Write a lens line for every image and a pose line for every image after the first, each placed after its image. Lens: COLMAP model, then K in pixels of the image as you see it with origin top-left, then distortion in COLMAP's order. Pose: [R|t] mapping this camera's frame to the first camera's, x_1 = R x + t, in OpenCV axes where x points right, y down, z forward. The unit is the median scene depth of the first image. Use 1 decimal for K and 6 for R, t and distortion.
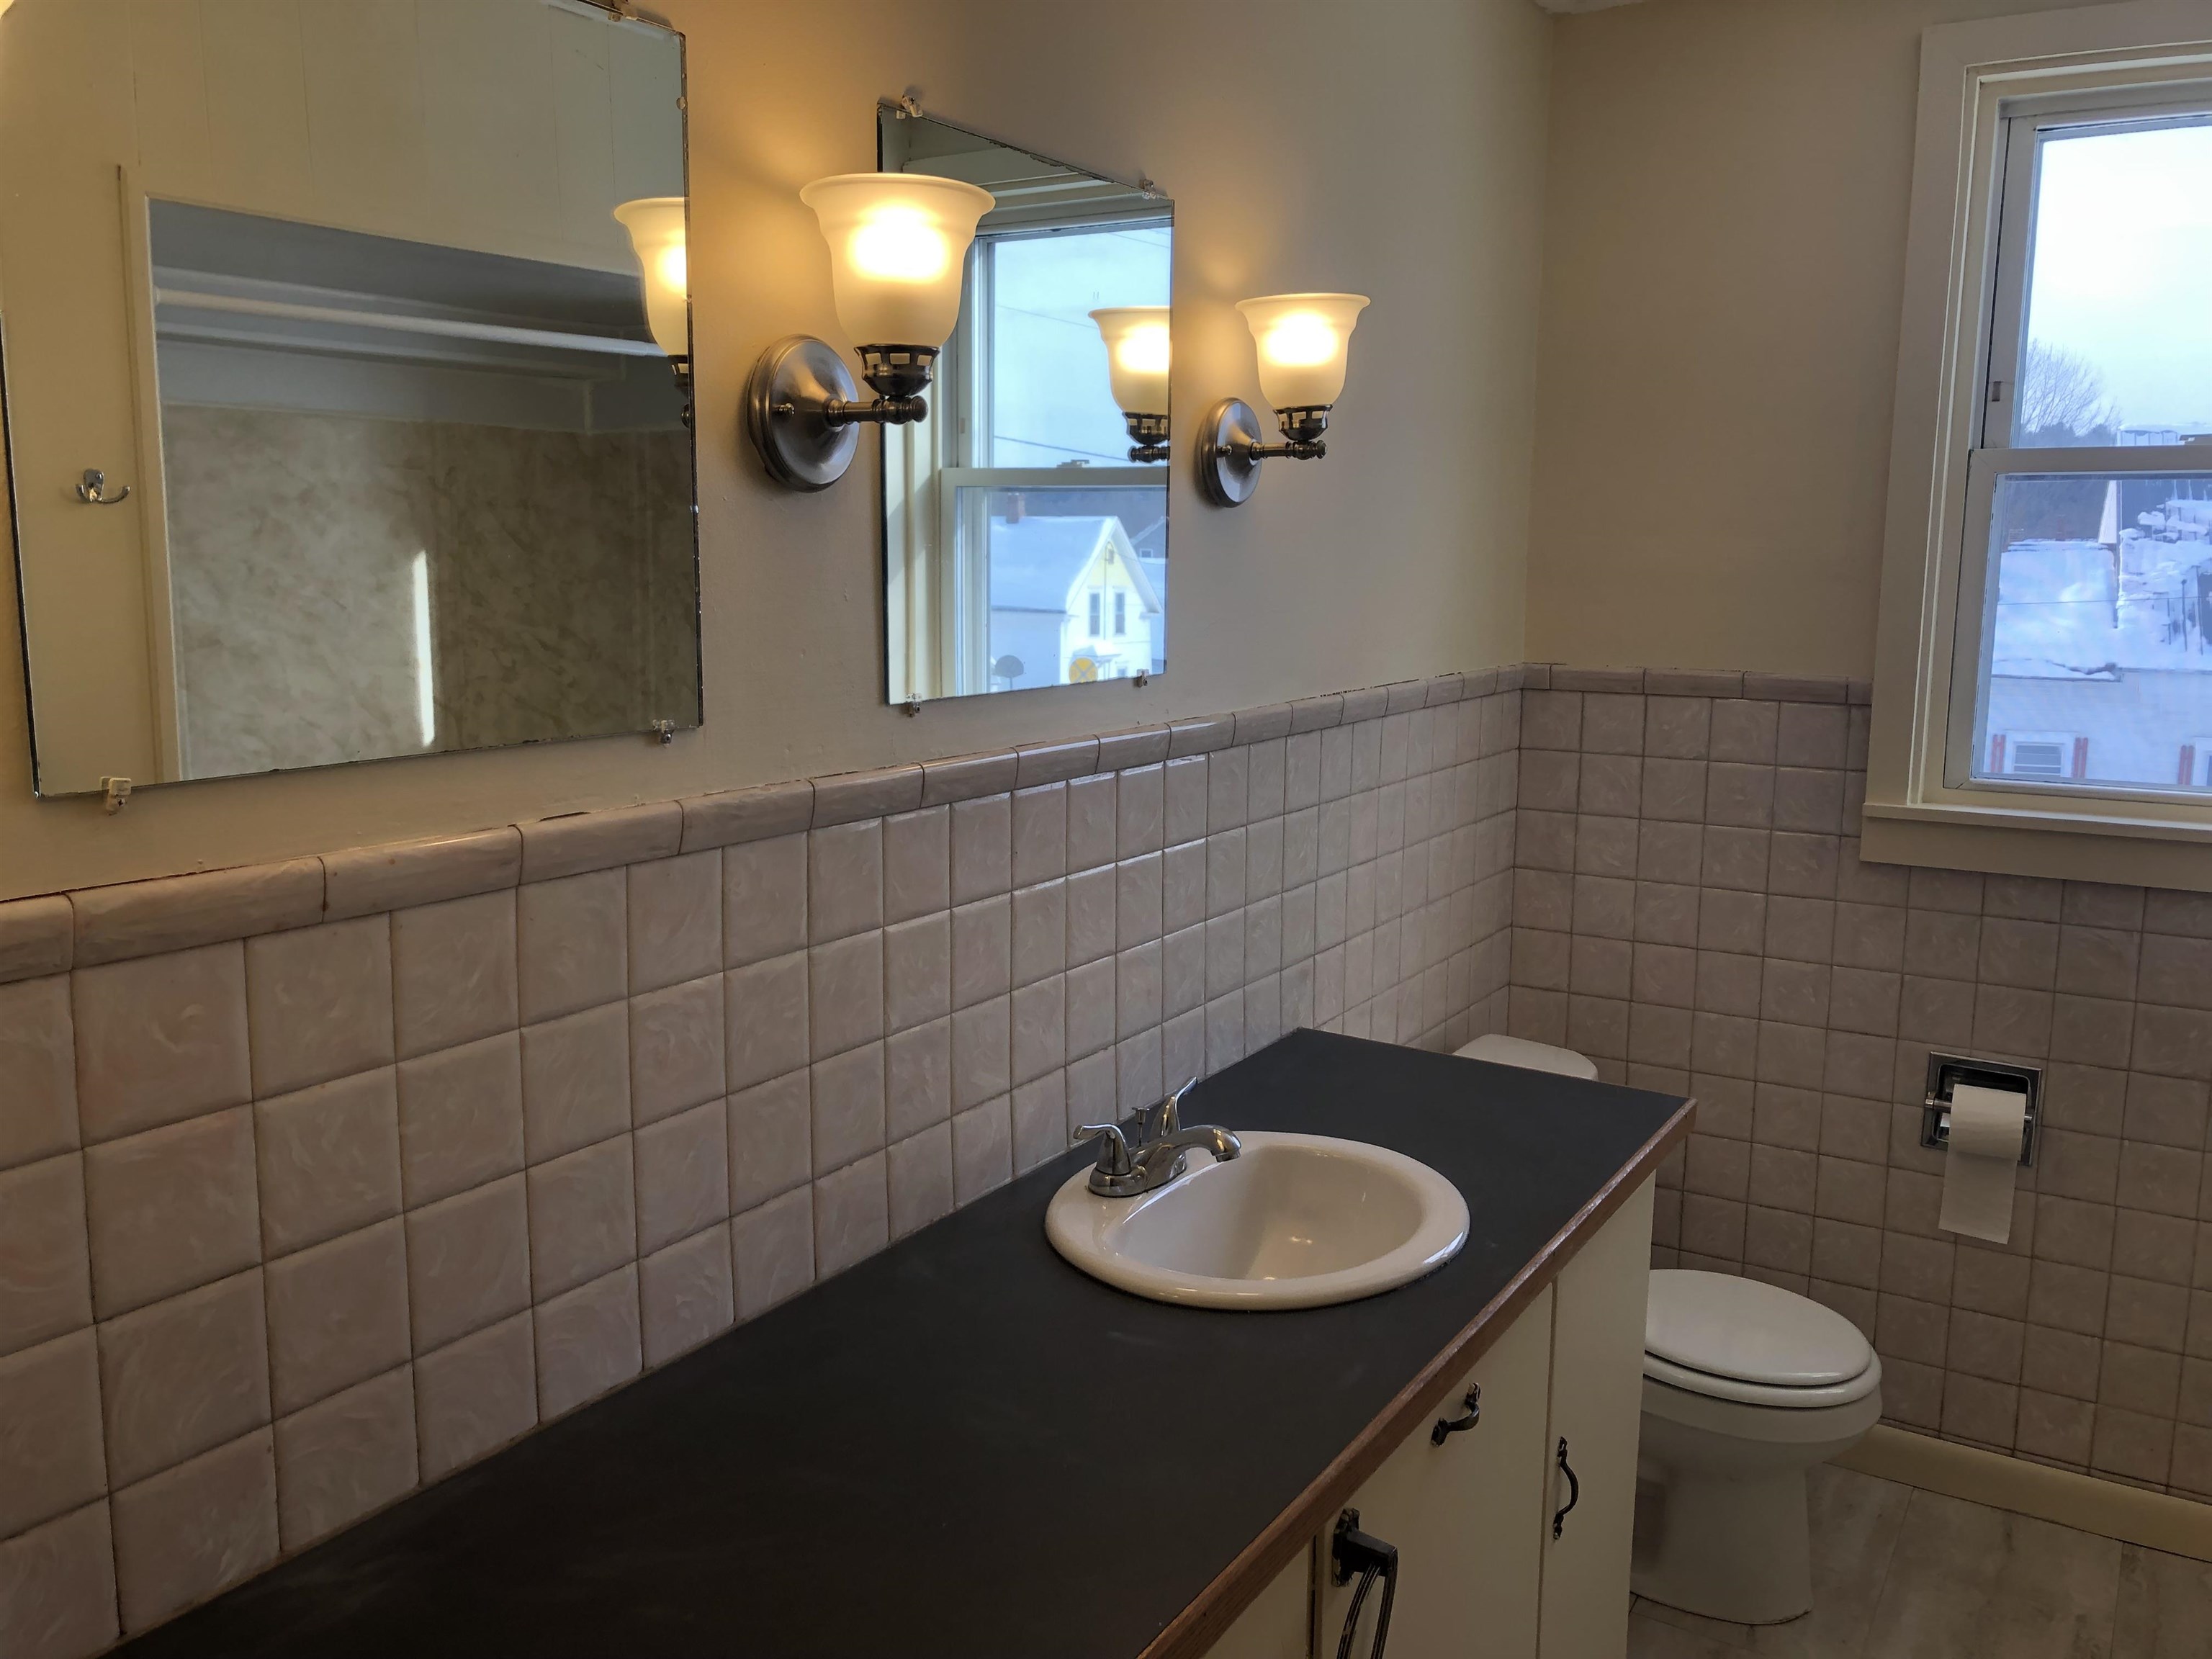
lens RADIAL K [[1749.5, 0, 1103.5], [0, 1749.5, 737.6], [0, 0, 1]] dist [-0.033777, -0.002414]
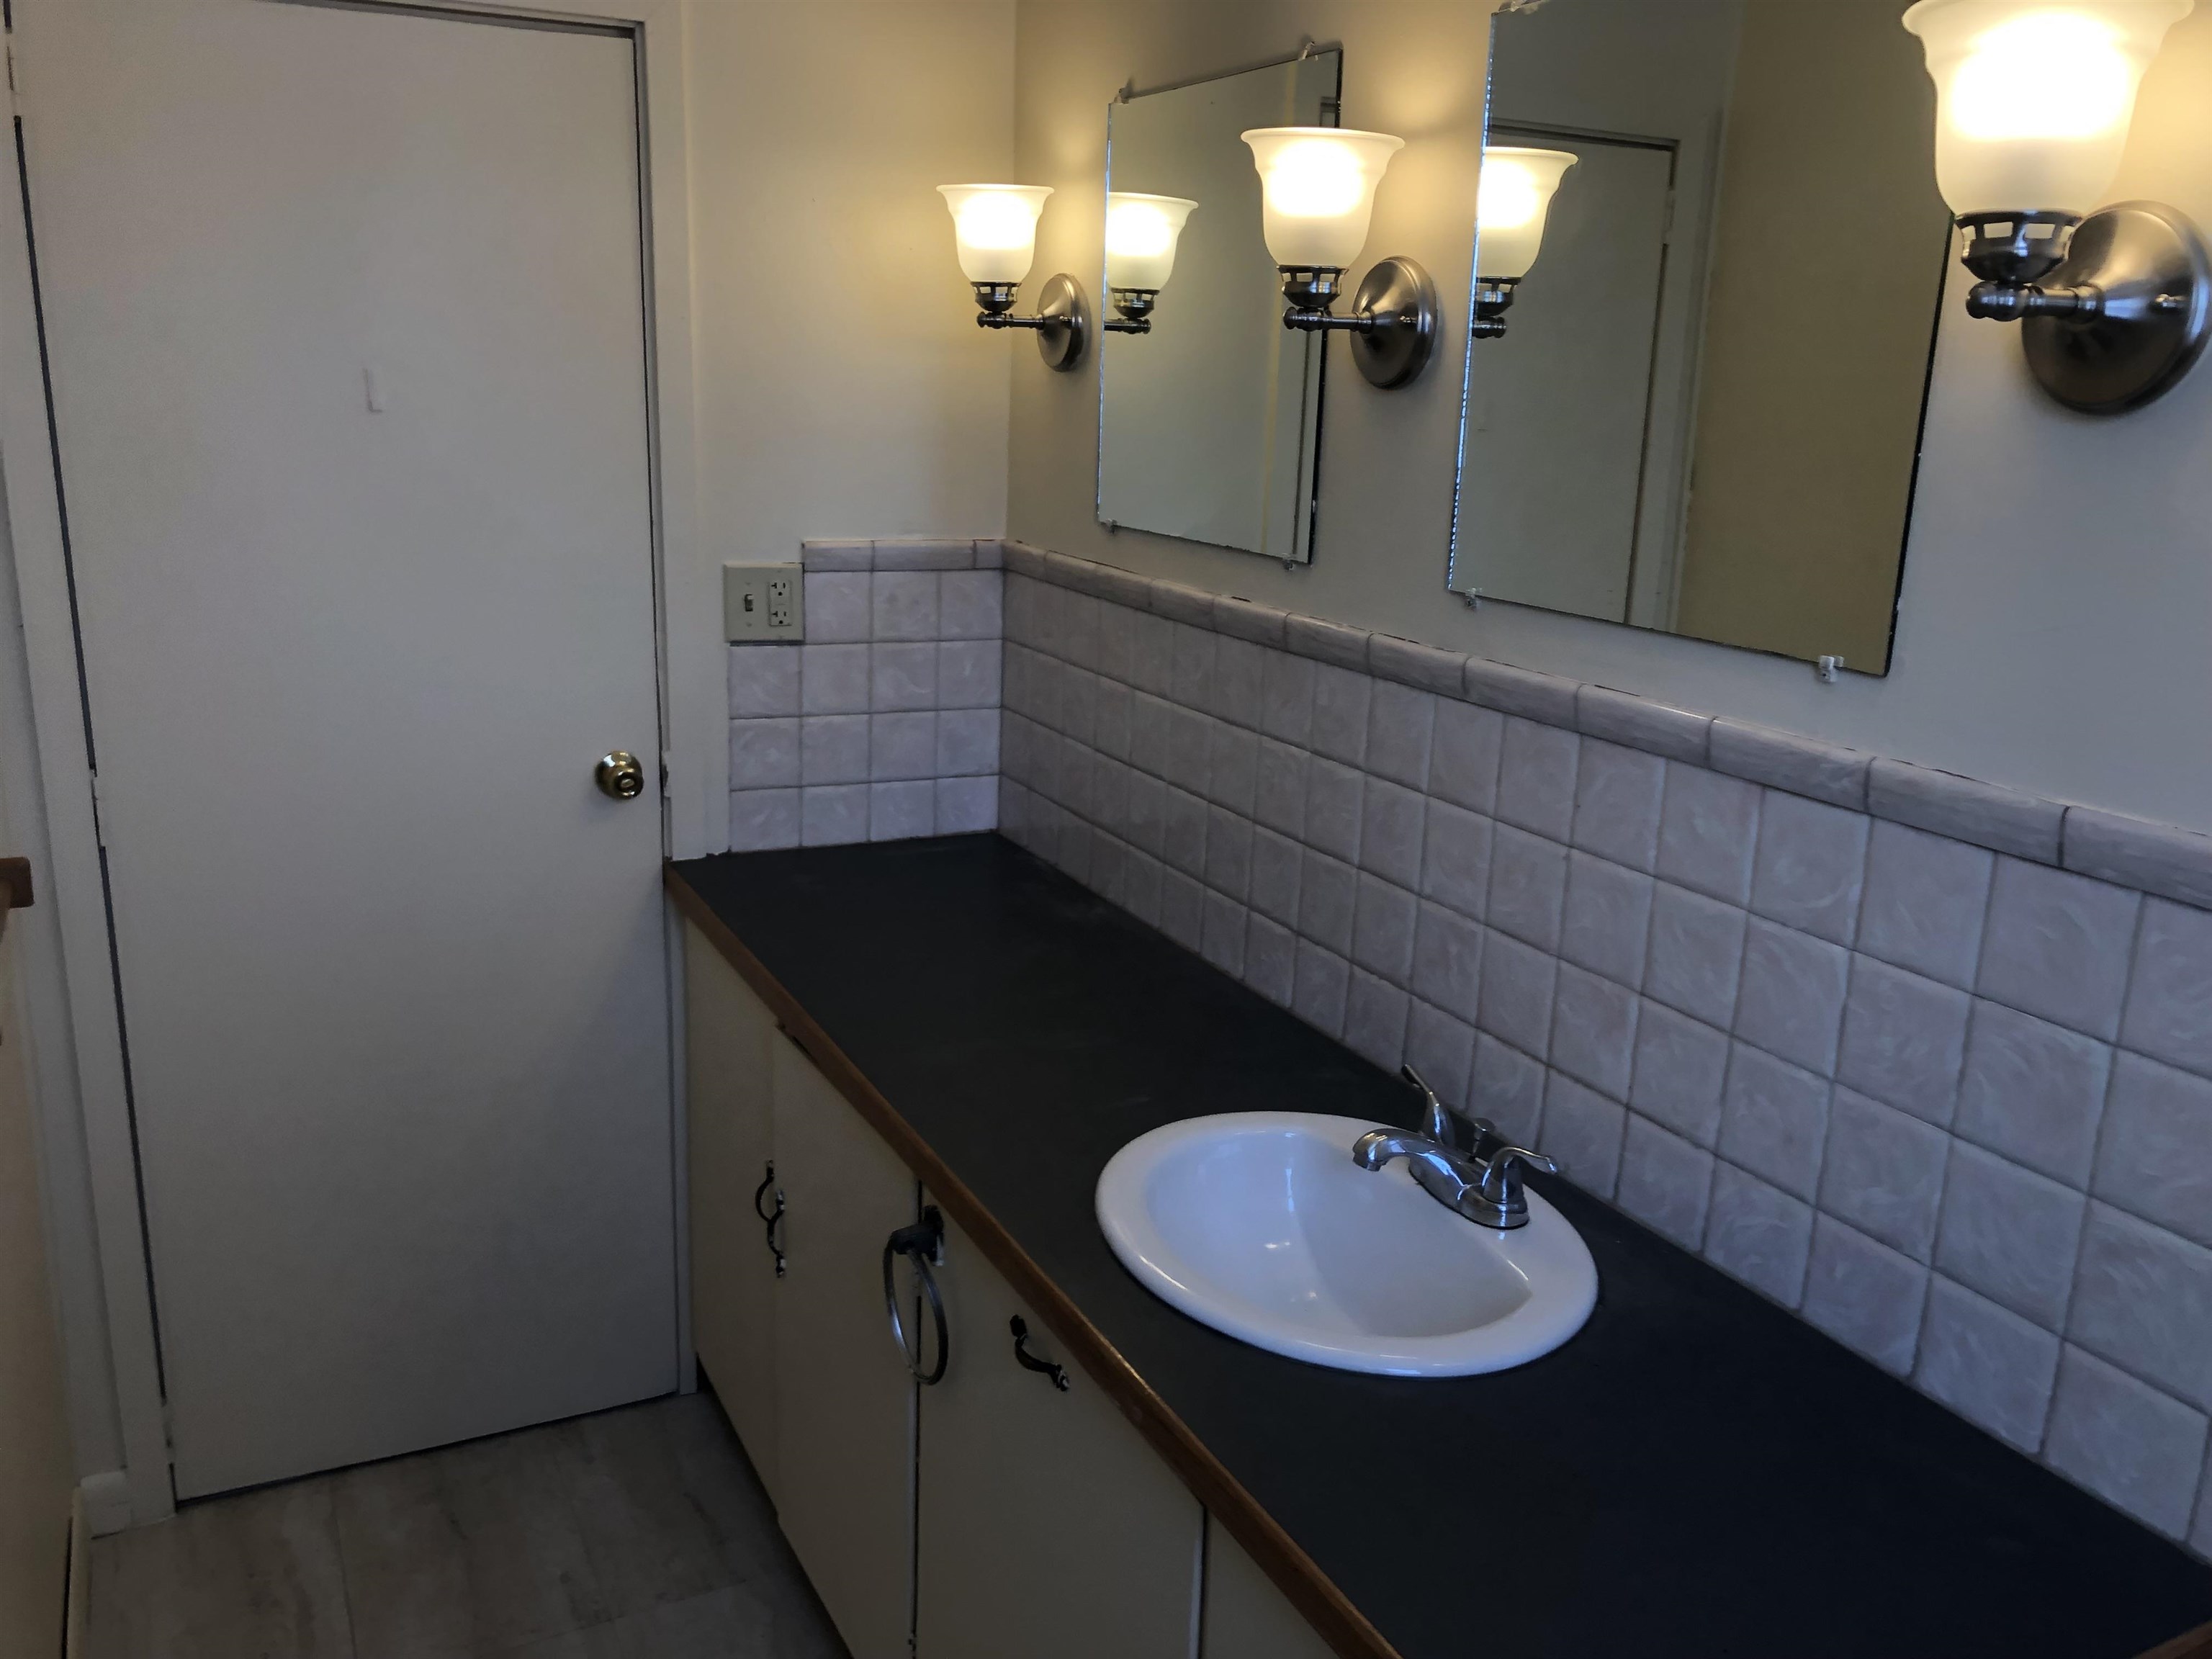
lens RADIAL K [[1765.7, 0, 1106.0], [0, 1765.7, 829.5], [0, 0, 1]] dist [-0.008937, -0.008244]
pose [[-0.532384, 0.160016, -0.831241, 0.922223], [-0.150043, 0.948584, 0.278702, -0.152450], [0.833099, 0.273099, -0.481002, 1.389463]]
